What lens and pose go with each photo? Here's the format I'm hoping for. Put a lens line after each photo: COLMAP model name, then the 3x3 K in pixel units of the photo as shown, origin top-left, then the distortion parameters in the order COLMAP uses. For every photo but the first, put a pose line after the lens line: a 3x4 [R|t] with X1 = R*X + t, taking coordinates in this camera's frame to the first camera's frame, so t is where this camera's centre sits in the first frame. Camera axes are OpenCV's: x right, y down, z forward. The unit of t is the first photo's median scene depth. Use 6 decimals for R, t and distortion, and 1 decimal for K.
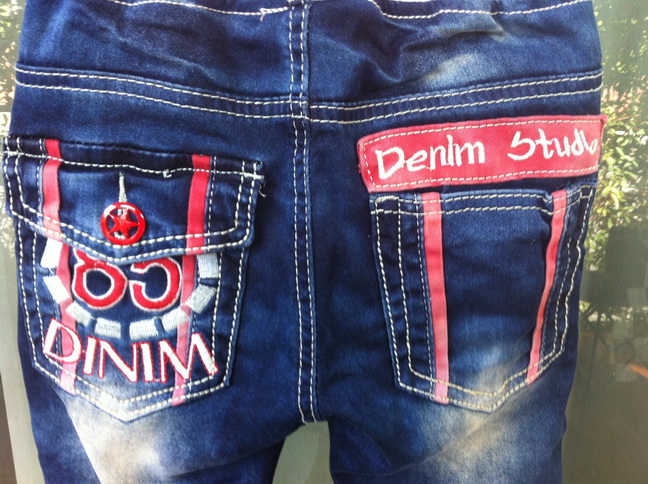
lens RADIAL K [[654.9, 0, 324.0], [0, 654.9, 242.0], [0, 0, 1]] dist [0.108075, -0.407055]
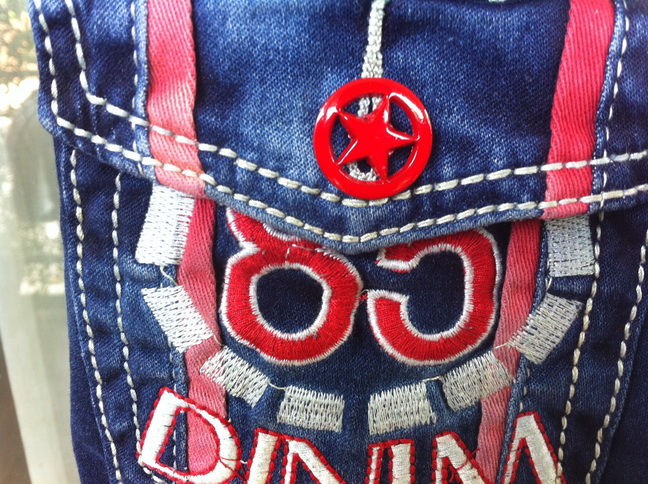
lens RADIAL K [[650.9, 0, 324.0], [0, 650.9, 242.0], [0, 0, 1]] dist [0.098647, -0.450824]
pose [[0.998988, -0.035550, 0.027544, -0.331380], [0.034326, 0.998455, 0.043707, 0.011994], [-0.029056, -0.042717, 0.998665, 0.615260]]
